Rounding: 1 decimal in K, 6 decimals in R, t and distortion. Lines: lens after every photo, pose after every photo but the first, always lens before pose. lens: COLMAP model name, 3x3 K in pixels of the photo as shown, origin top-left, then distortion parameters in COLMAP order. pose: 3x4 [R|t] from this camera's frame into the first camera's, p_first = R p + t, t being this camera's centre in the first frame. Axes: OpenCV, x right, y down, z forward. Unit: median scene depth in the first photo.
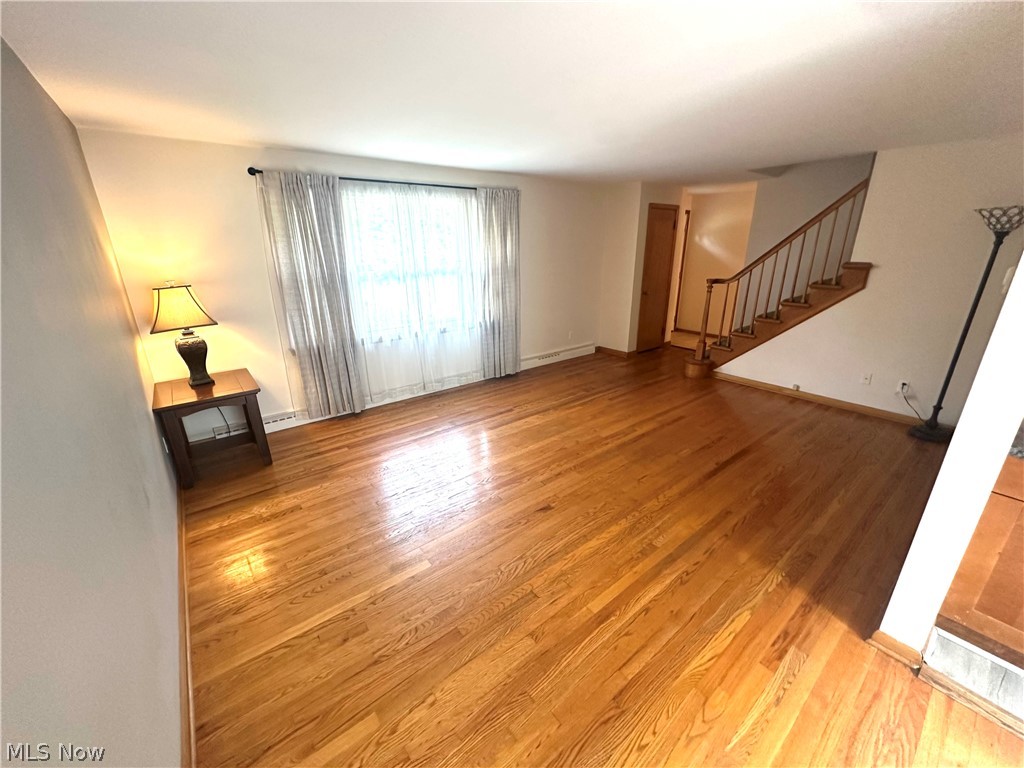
lens RADIAL K [[410.0, 0, 510.0], [0, 410.0, 384.0], [0, 0, 1]] dist [-0.002627, -0.000032]
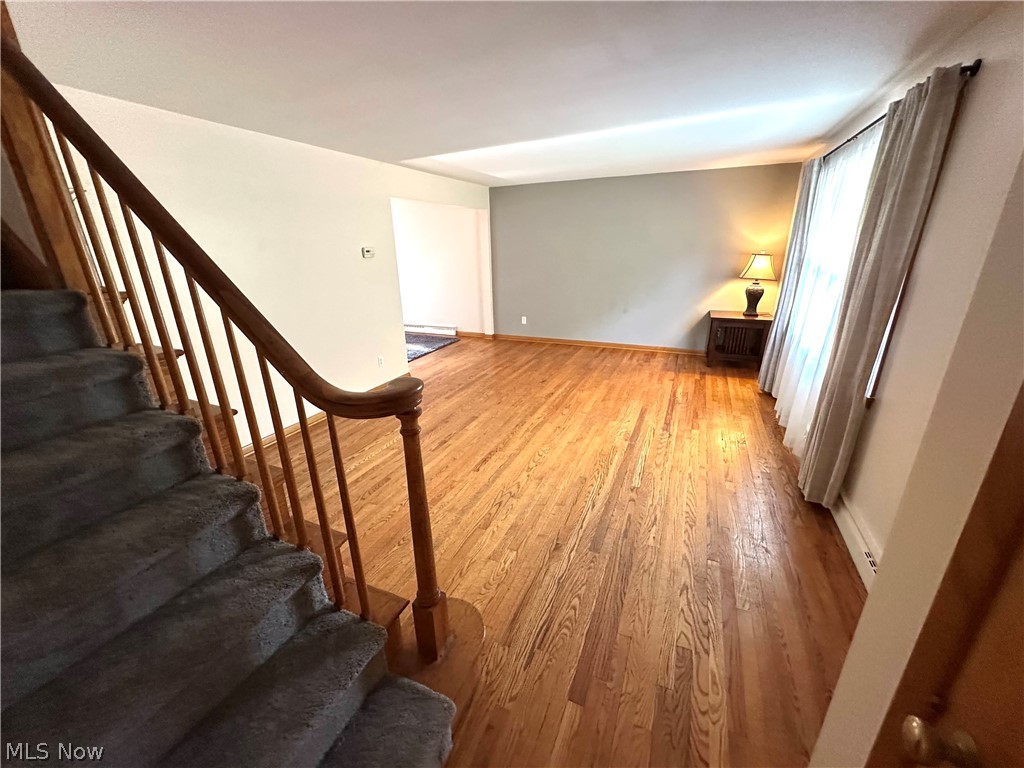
lens RADIAL K [[410.0, 0, 510.0], [0, 410.0, 384.0], [0, 0, 1]] dist [-0.002627, -0.000032]
pose [[-0.880621, 0.179957, -0.438318, 0.820903], [-0.129534, 0.798395, 0.588036, -0.596624], [0.455772, 0.574614, -0.679773, 1.773496]]
